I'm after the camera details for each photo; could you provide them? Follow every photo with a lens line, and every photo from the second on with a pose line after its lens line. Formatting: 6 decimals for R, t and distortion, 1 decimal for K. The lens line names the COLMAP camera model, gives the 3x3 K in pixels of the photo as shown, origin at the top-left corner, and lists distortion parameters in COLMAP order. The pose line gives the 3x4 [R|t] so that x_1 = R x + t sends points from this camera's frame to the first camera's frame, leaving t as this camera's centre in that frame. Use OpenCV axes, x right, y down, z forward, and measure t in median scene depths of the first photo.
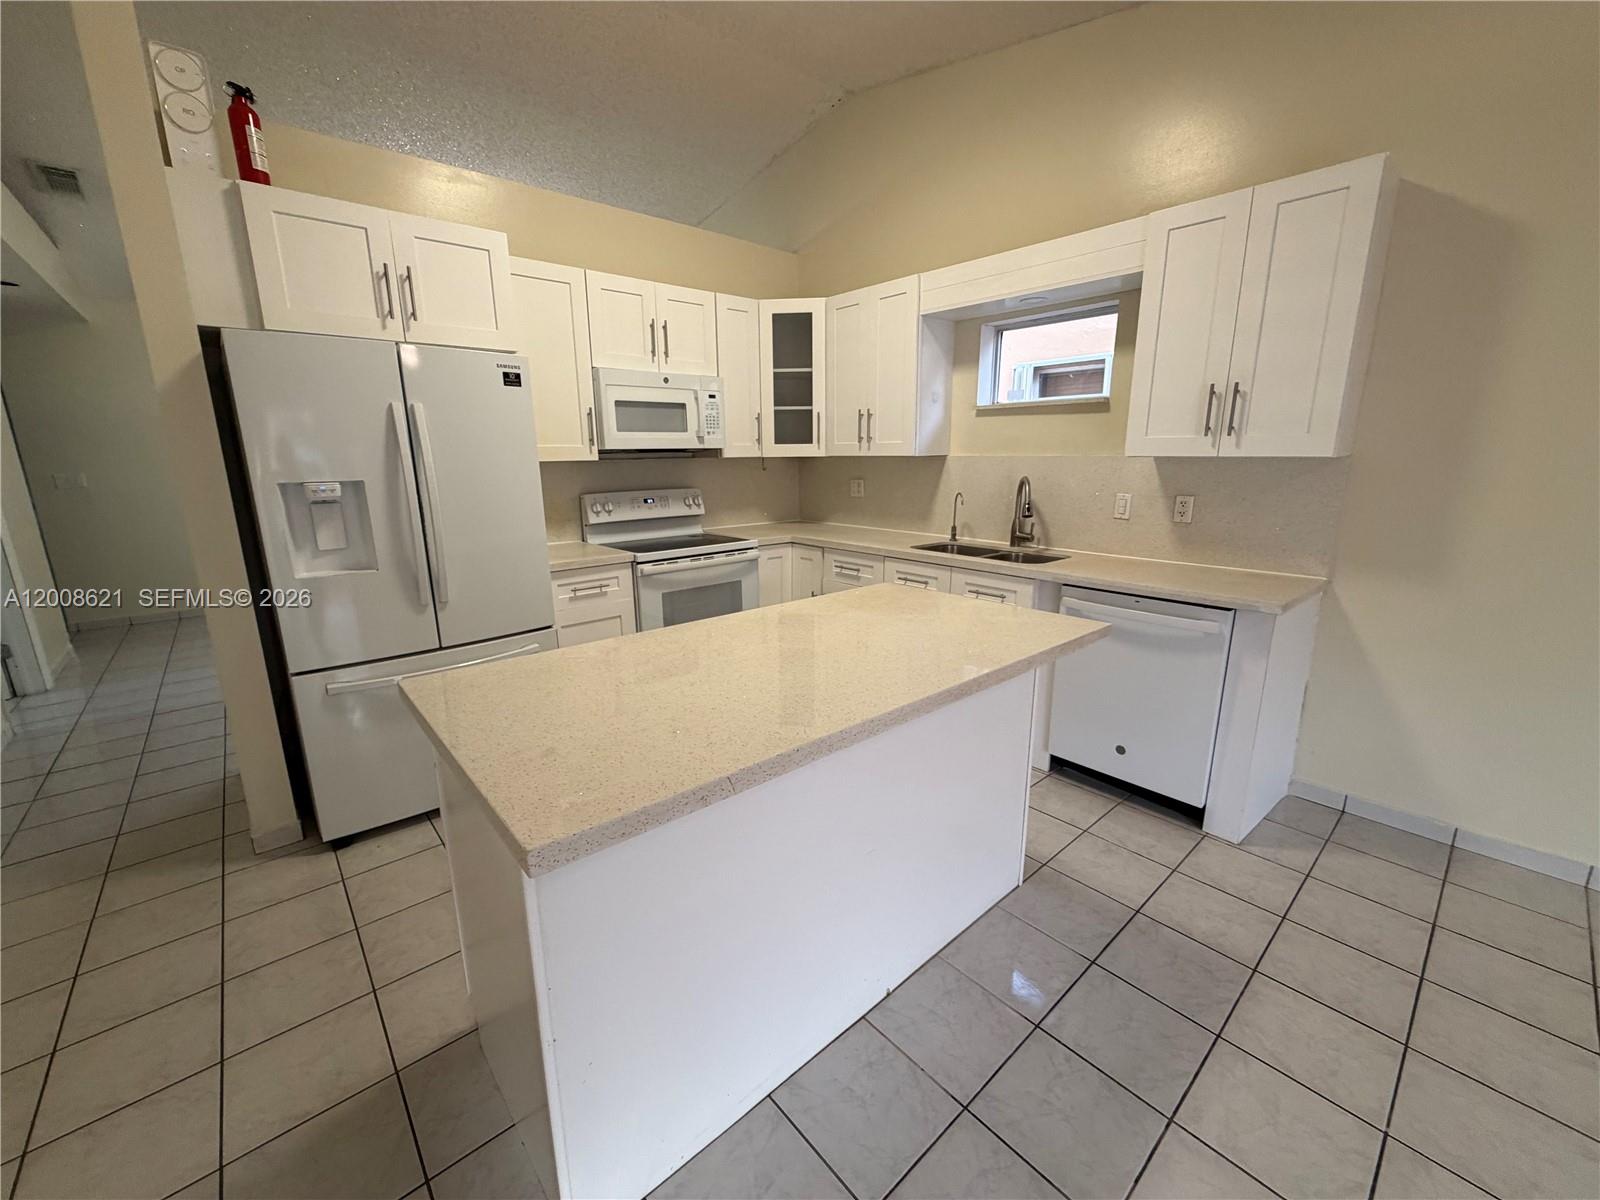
lens RADIAL K [[636.8, 0, 795.1], [0, 636.8, 601.2], [0, 0, 1]] dist [0.001484, -0.000639]
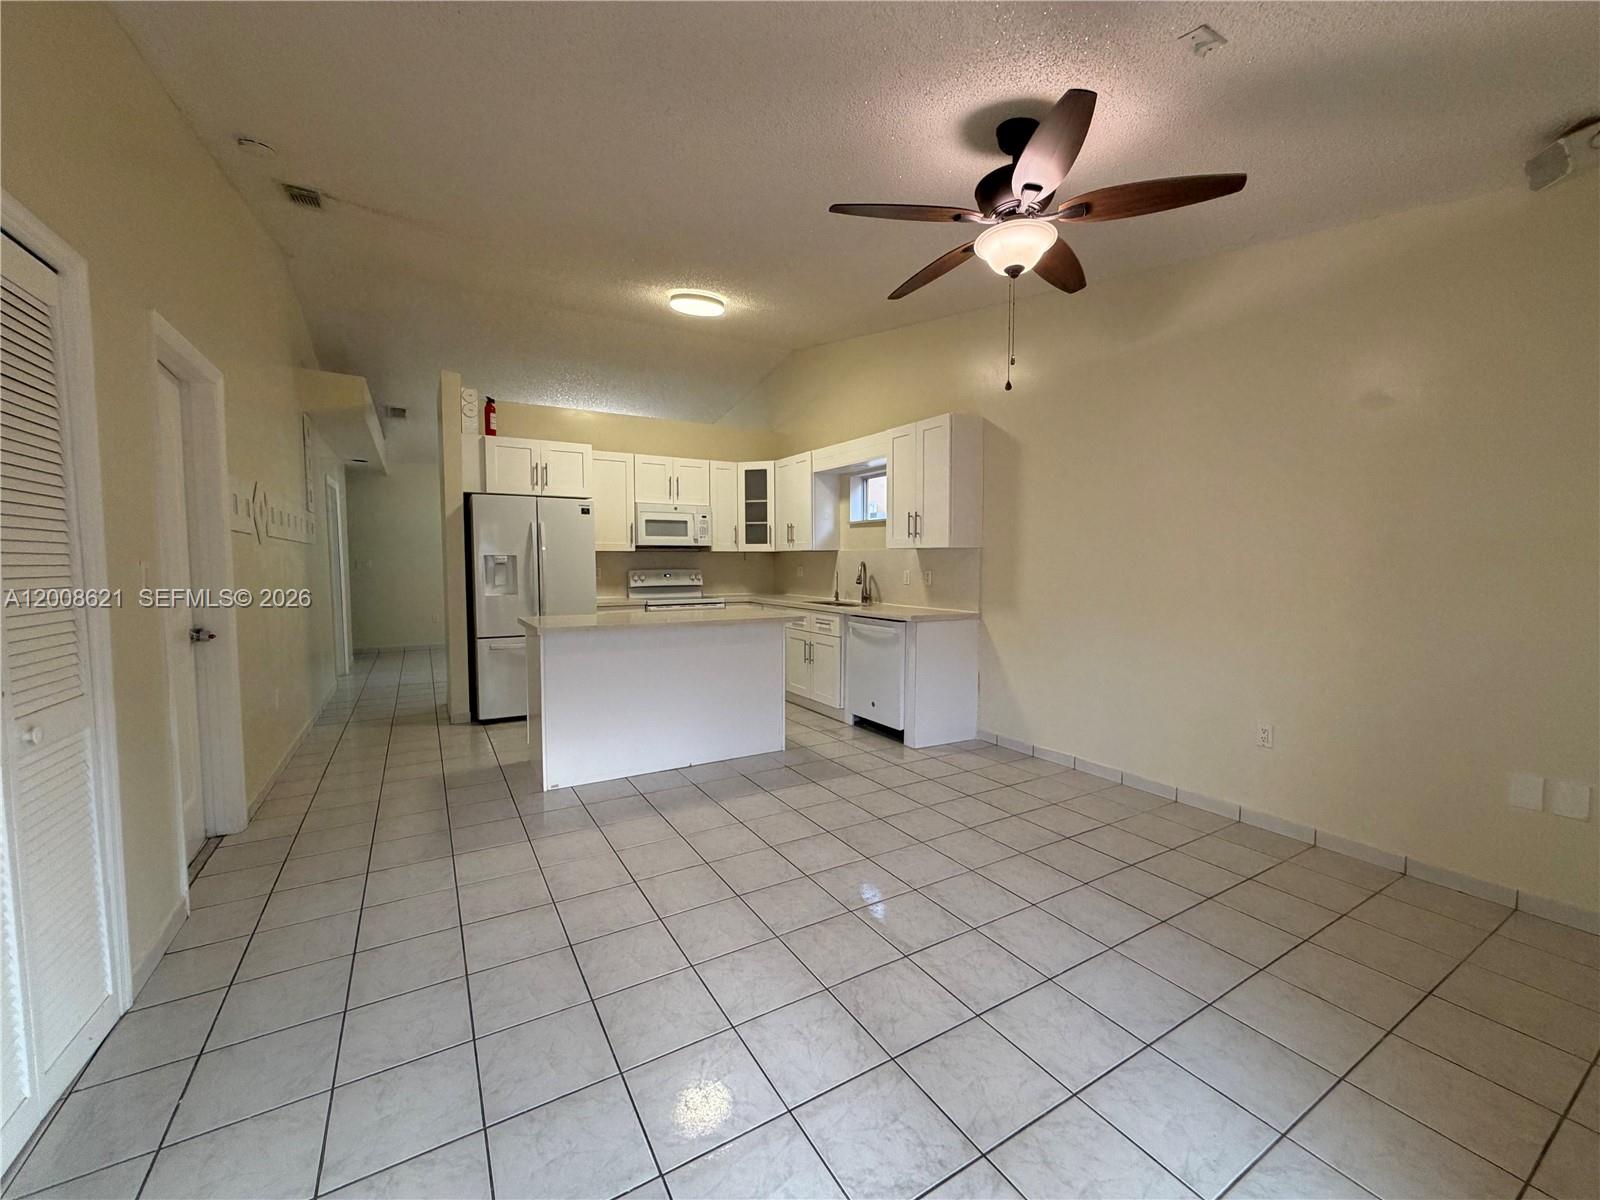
lens RADIAL K [[636.8, 0, 794.9], [0, 636.8, 605.7], [0, 0, 1]] dist [0.001484, -0.000639]
pose [[0.982799, 0.021761, -0.183390, 0.494934], [-0.050631, 0.986734, -0.154250, 0.198210], [0.177600, 0.160882, 0.970863, -0.689226]]
